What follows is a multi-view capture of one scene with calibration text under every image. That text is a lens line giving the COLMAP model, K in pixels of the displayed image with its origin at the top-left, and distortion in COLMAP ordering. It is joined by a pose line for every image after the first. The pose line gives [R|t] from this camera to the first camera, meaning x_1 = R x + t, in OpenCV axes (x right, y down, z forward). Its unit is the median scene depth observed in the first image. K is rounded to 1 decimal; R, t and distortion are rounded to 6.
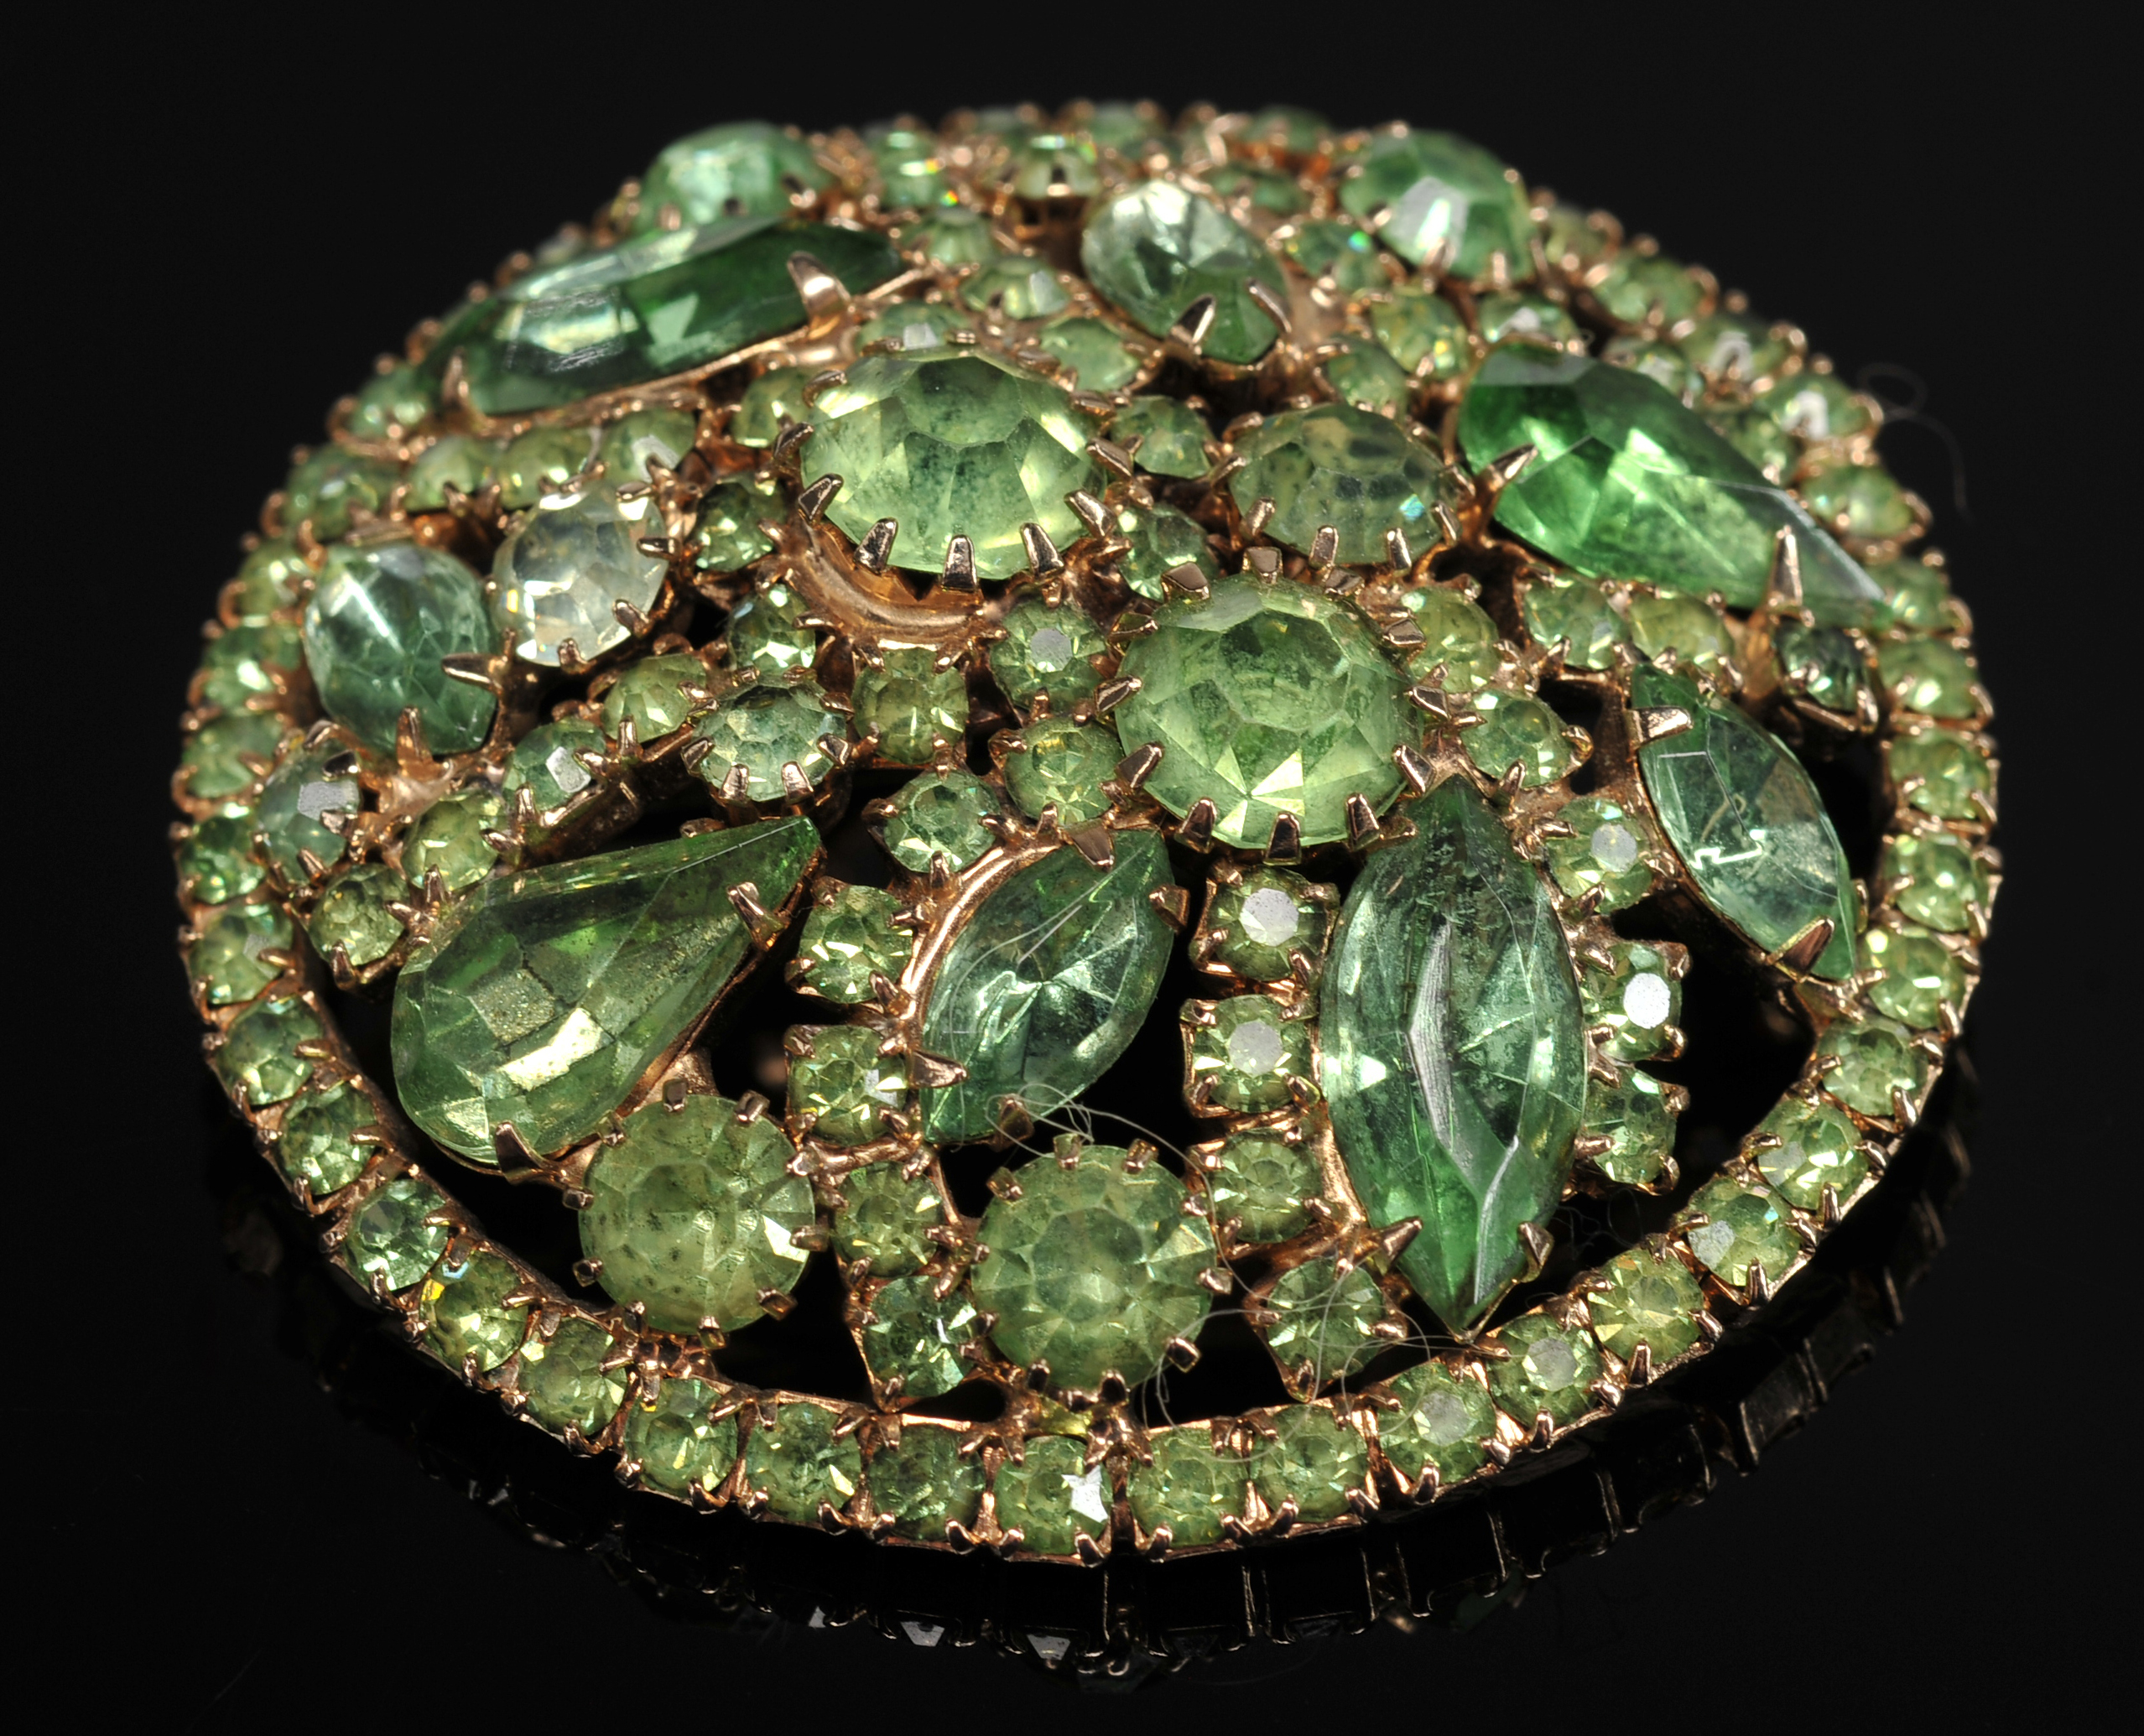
lens RADIAL K [[7732.5, 0, 1072.0], [0, 7732.5, 868.0], [0, 0, 1]] dist [-0.099621, -0.478661]
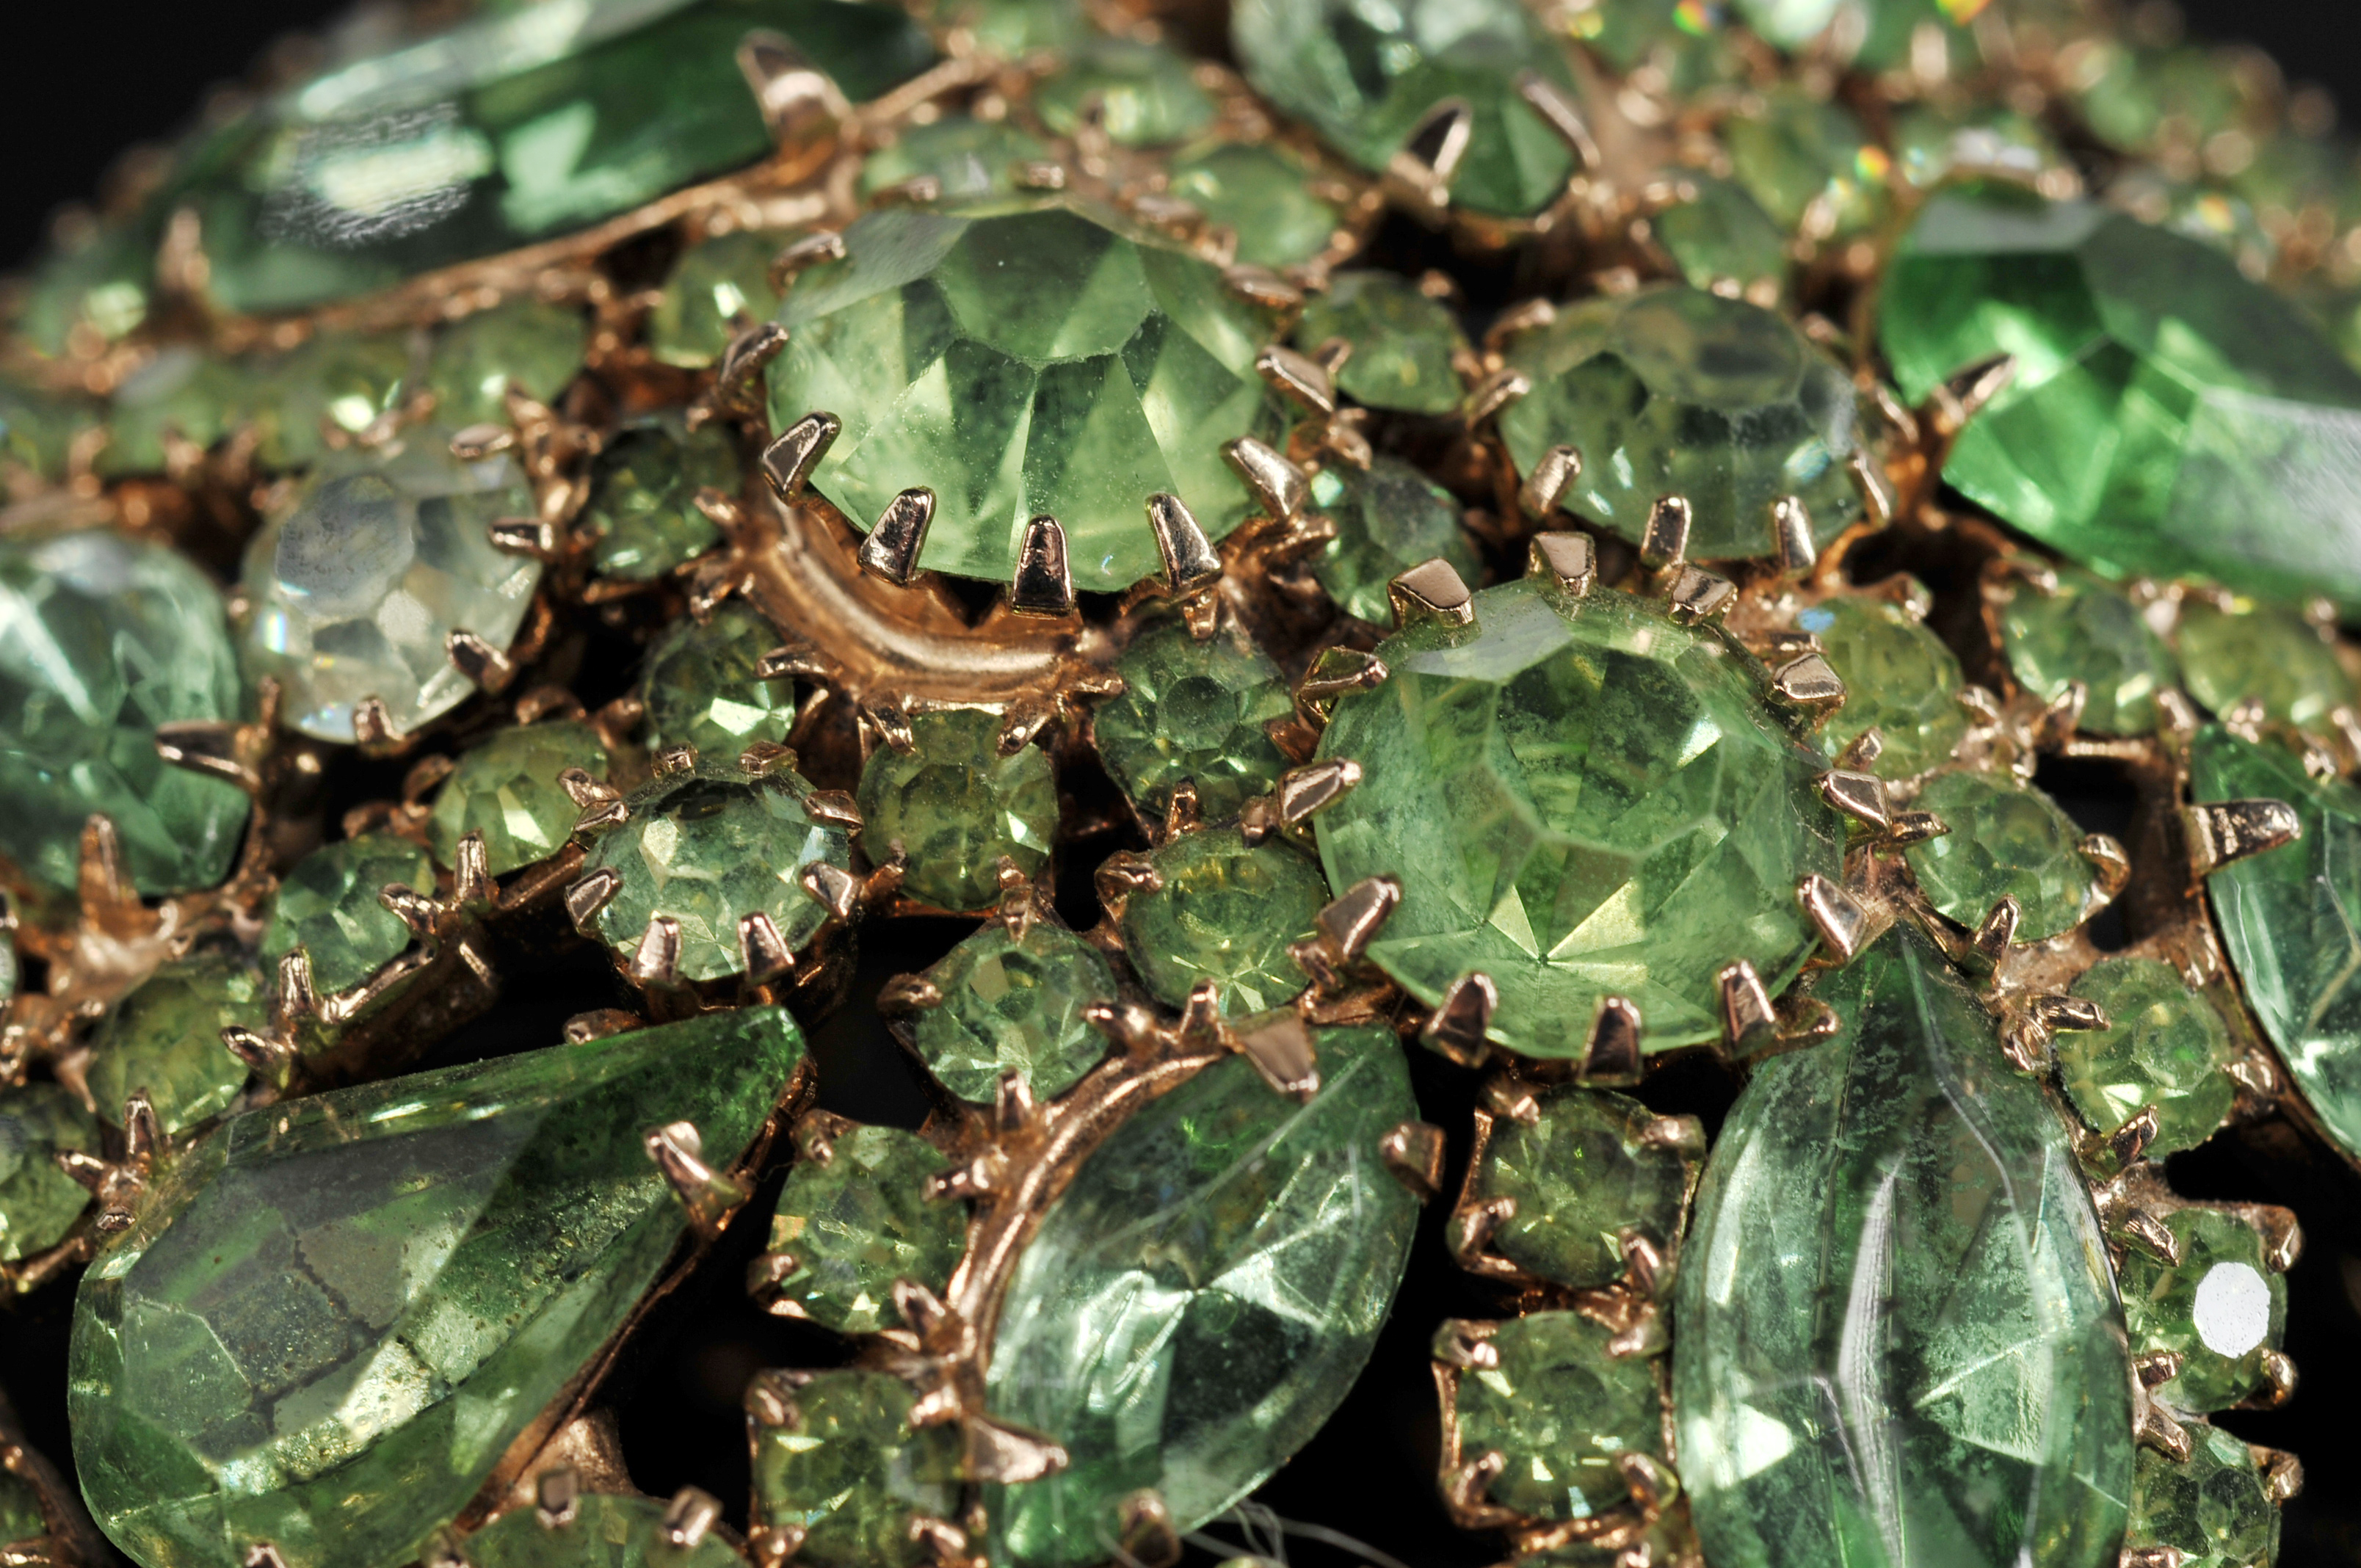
lens RADIAL K [[8033.6, 0, 1180.5], [0, 8033.6, 784.0], [0, 0, 1]] dist [-0.010188, 0.456549]
pose [[0.999846, -0.007847, 0.015726, -0.013711], [0.007809, 0.999966, 0.002505, -0.024291], [-0.015745, -0.002382, 0.999873, 0.395067]]
